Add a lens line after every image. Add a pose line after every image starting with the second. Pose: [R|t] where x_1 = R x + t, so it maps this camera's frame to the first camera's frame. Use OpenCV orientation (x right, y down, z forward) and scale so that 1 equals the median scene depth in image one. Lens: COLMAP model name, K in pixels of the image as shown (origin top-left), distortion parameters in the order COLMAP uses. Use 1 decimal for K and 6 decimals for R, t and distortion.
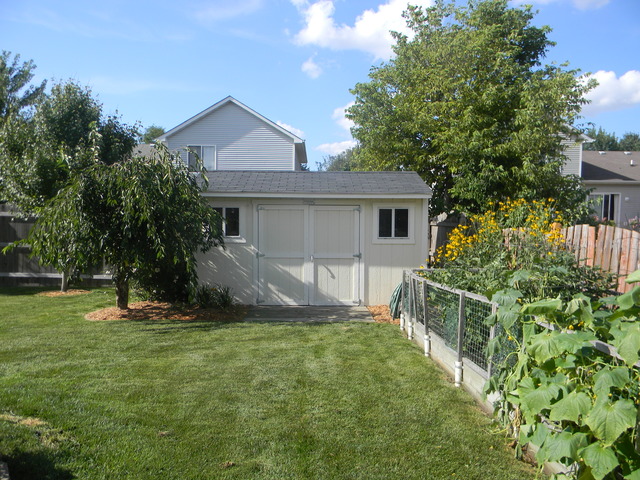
lens RADIAL K [[515.6, 0, 320.0], [0, 515.6, 240.0], [0, 0, 1]] dist [-0.003408, -0.005699]
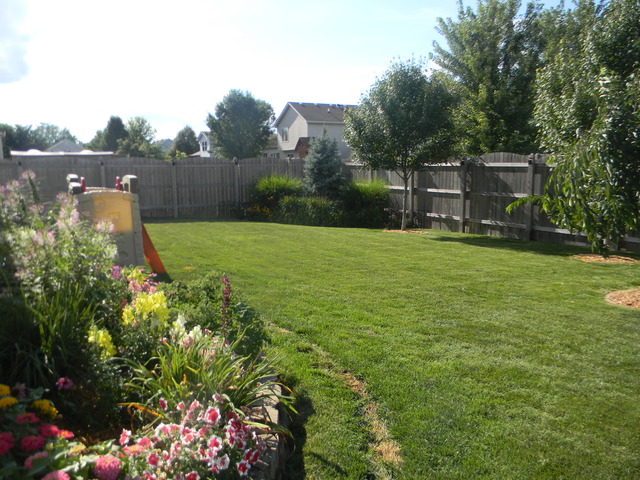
lens RADIAL K [[515.6, 0, 320.0], [0, 515.6, 240.0], [0, 0, 1]] dist [-0.003408, -0.005699]
pose [[0.489893, 0.106376, -0.865268, -0.006241], [-0.026352, 0.993881, 0.107267, -0.005111], [0.871384, -0.029748, 0.489699, 0.215106]]
